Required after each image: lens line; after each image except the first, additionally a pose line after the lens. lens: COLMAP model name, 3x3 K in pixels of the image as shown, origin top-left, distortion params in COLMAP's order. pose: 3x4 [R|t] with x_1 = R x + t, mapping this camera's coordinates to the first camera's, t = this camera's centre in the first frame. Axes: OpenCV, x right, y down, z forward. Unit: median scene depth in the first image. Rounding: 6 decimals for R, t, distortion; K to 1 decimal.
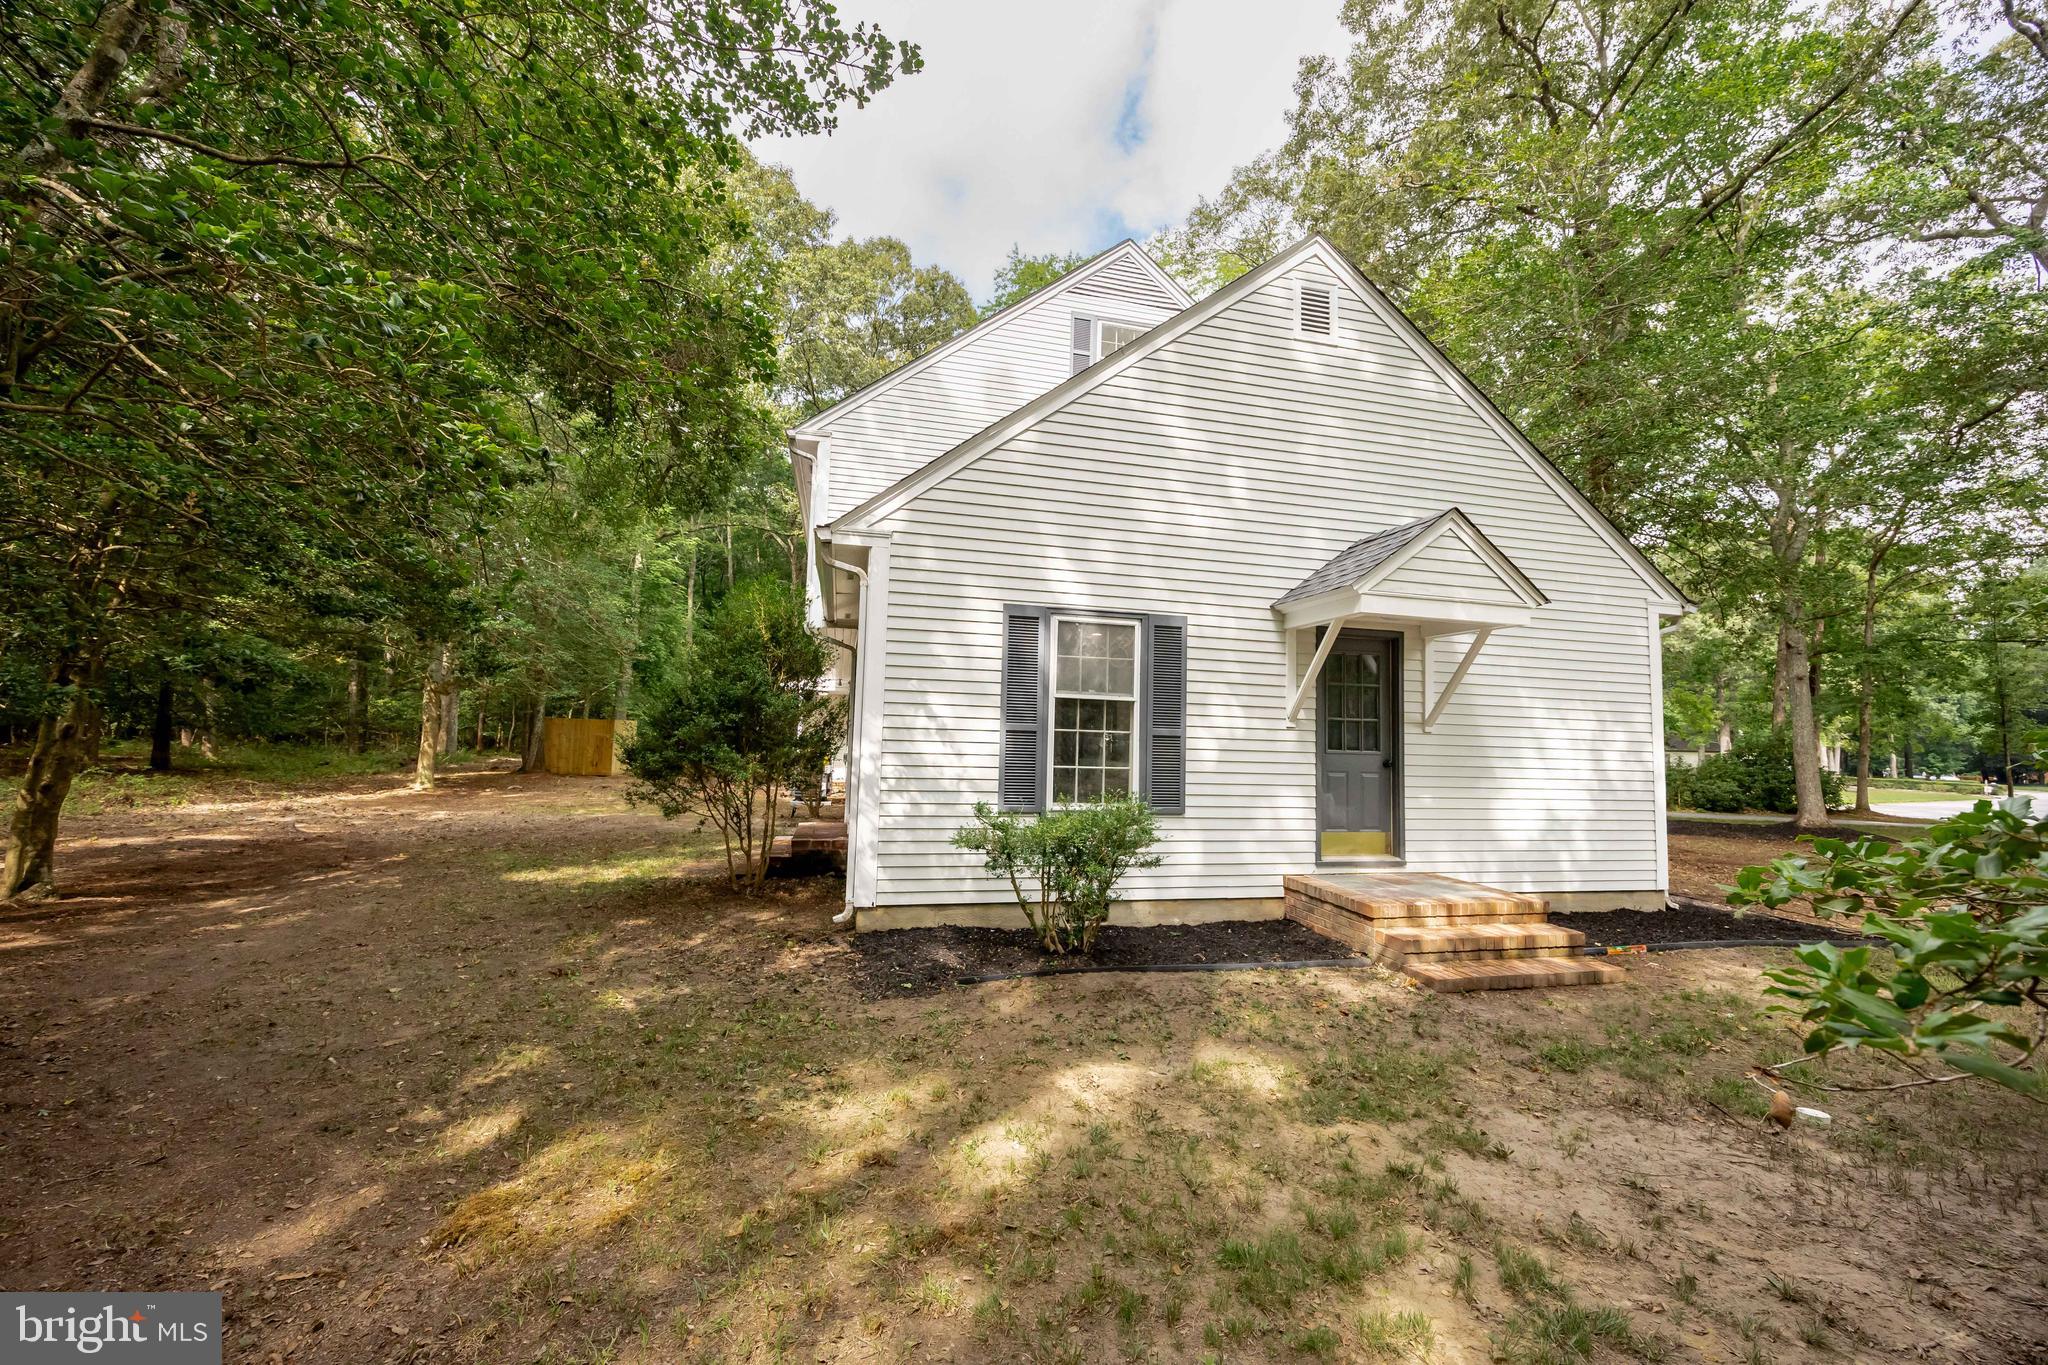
lens RADIAL K [[782.5, 0, 1035.7], [0, 782.5, 675.0], [0, 0, 1]] dist [-0.002600, 0.000521]
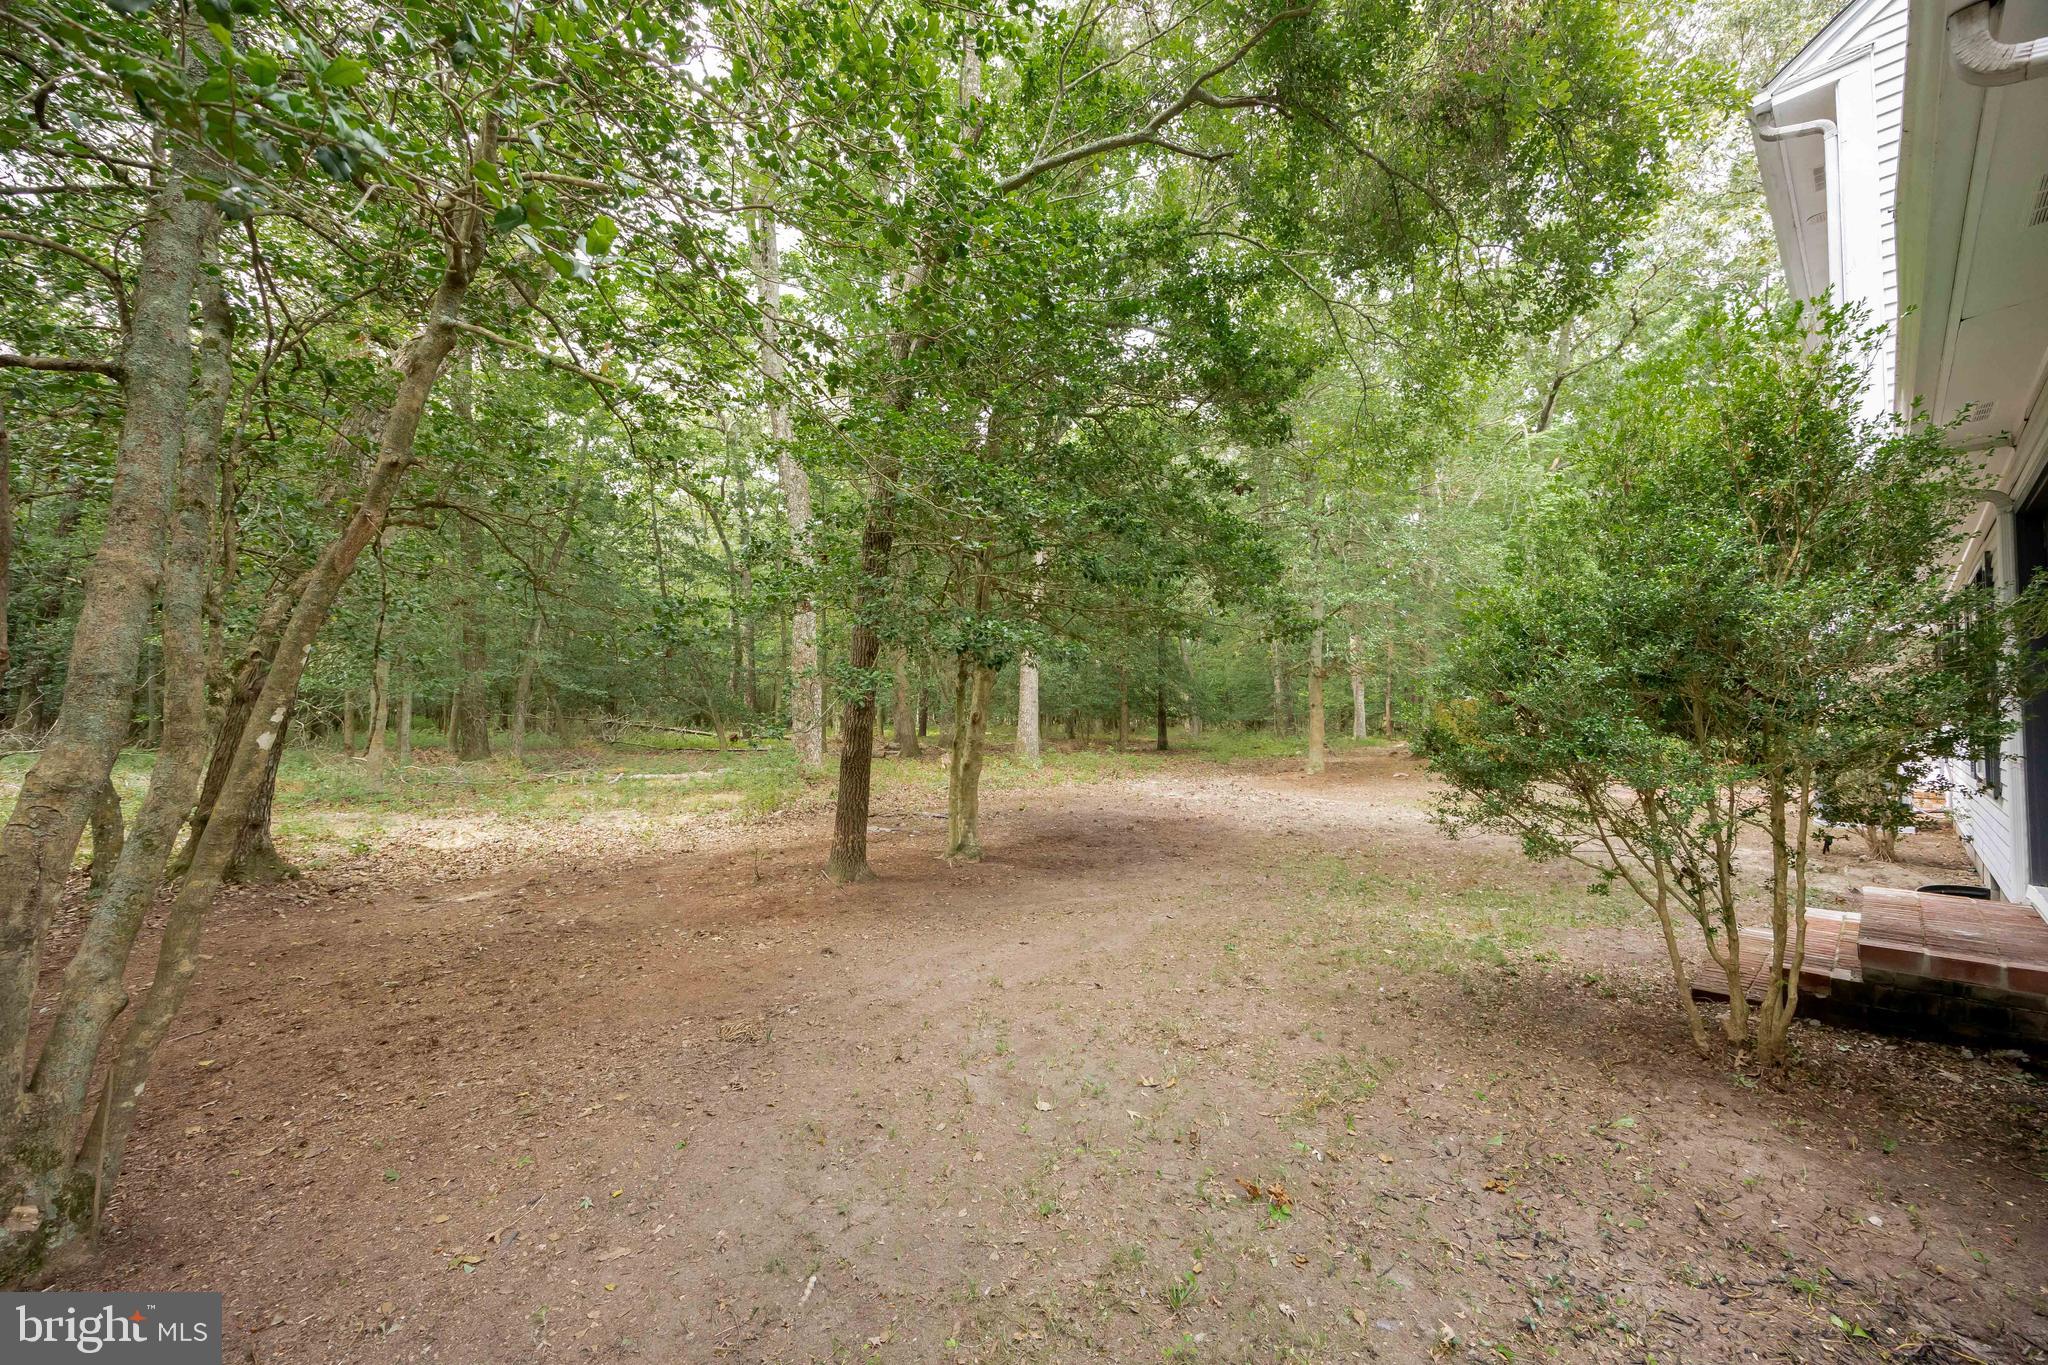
lens RADIAL K [[782.5, 0, 1029.5], [0, 782.5, 681.1], [0, 0, 1]] dist [-0.002600, 0.000521]
pose [[0.473431, -0.061503, -0.878681, -0.180516], [0.081947, 0.996308, -0.025583, 0.054274], [0.877011, -0.059894, 0.476723, 0.516750]]
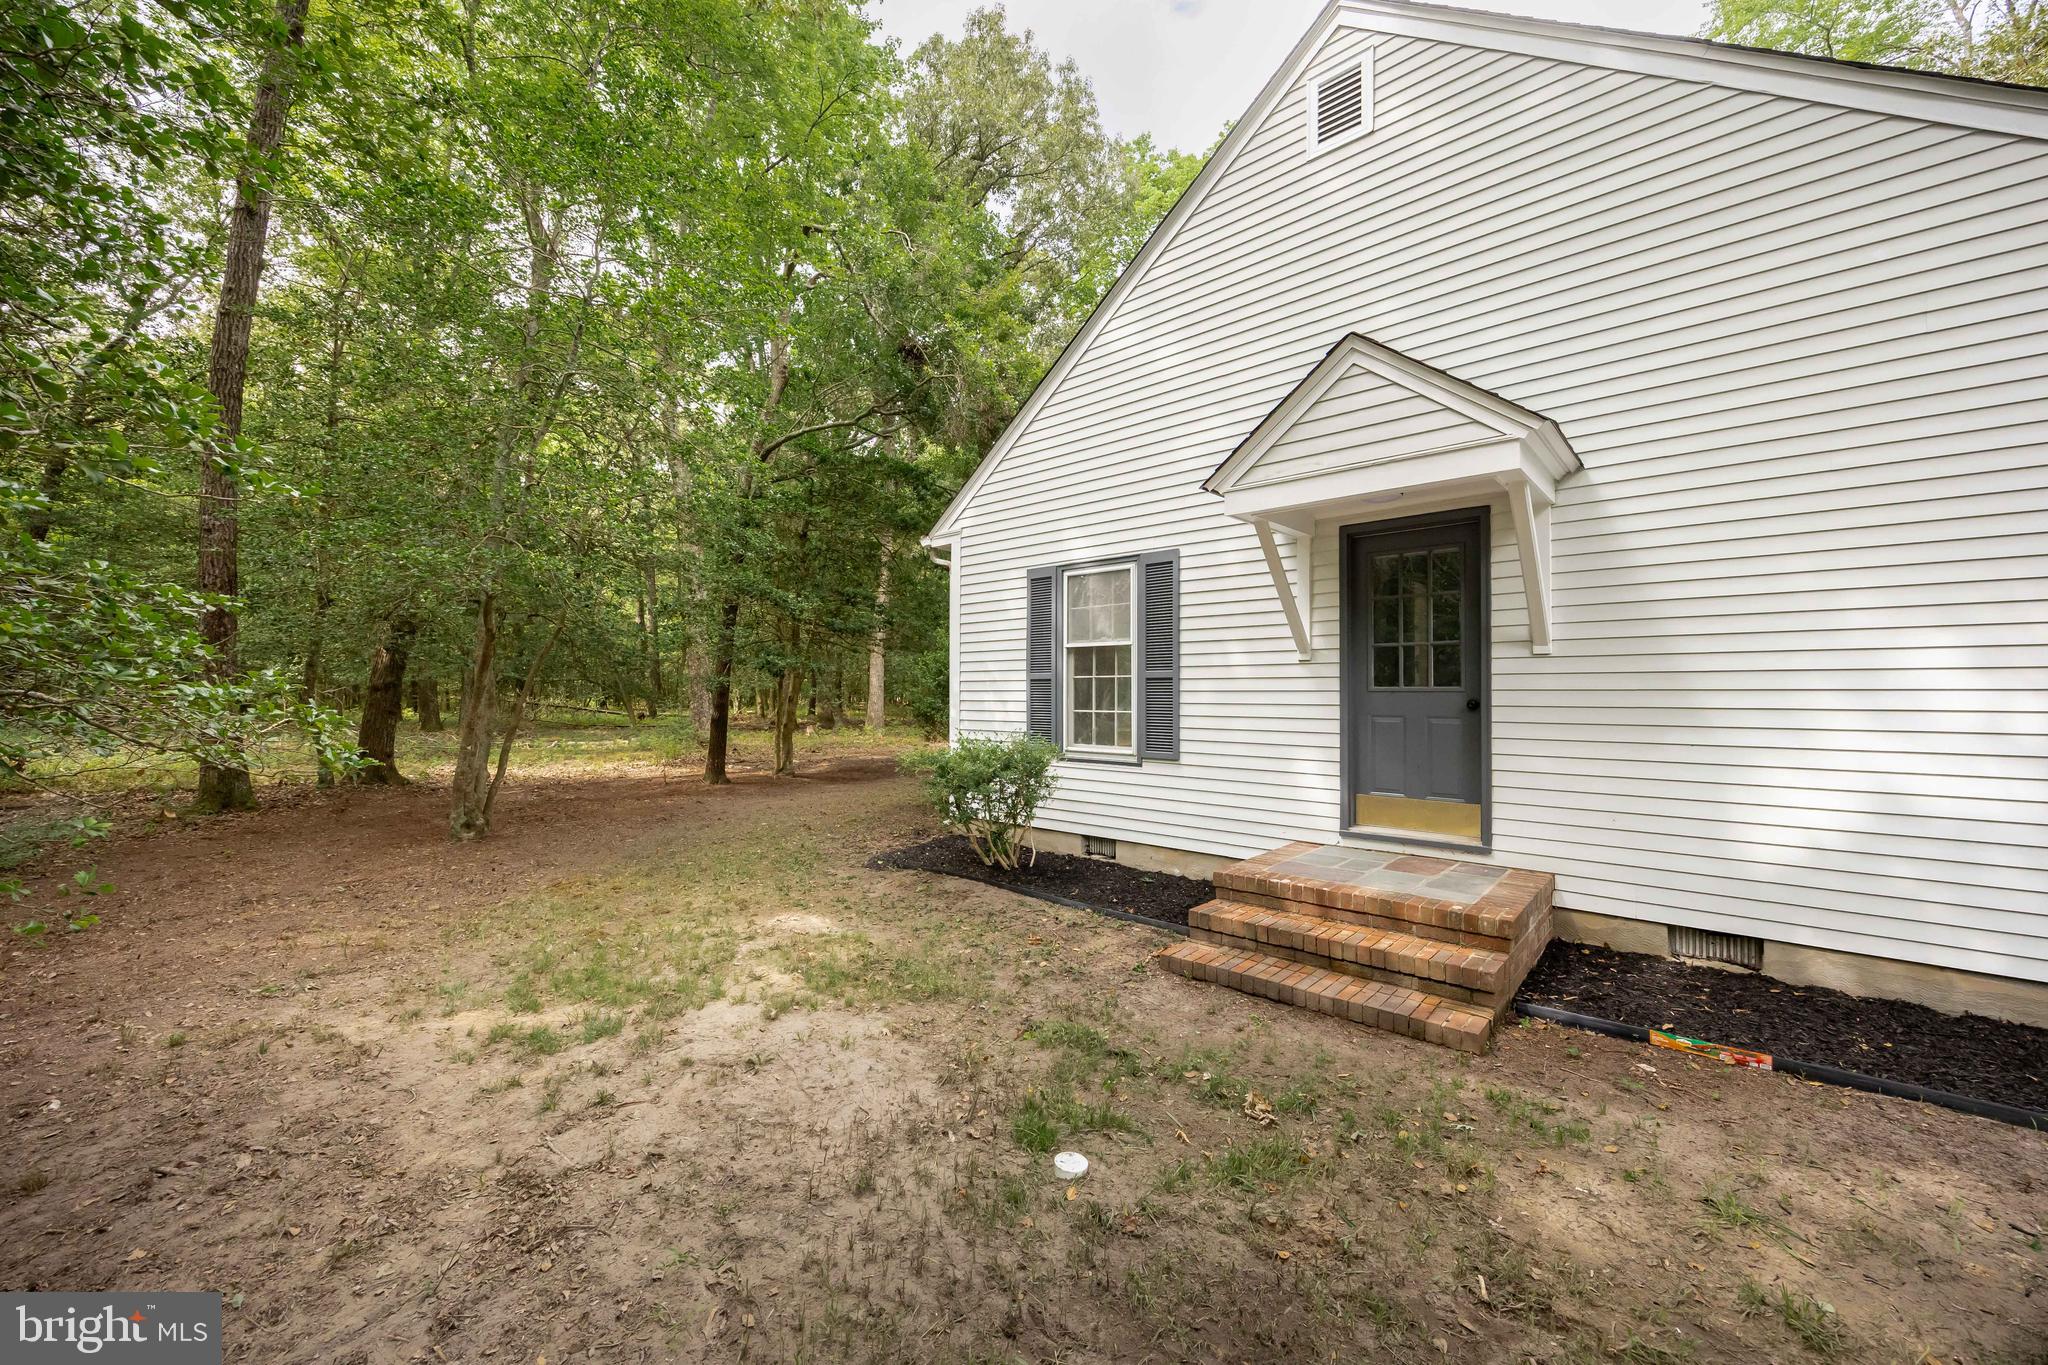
lens RADIAL K [[782.5, 0, 1016.1], [0, 782.5, 671.8], [0, 0, 1]] dist [-0.002600, 0.000521]
pose [[0.557087, -0.050842, -0.828896, 0.866788], [0.084059, 0.996450, -0.004624, 0.060089], [0.826189, -0.067100, 0.559383, 0.321412]]
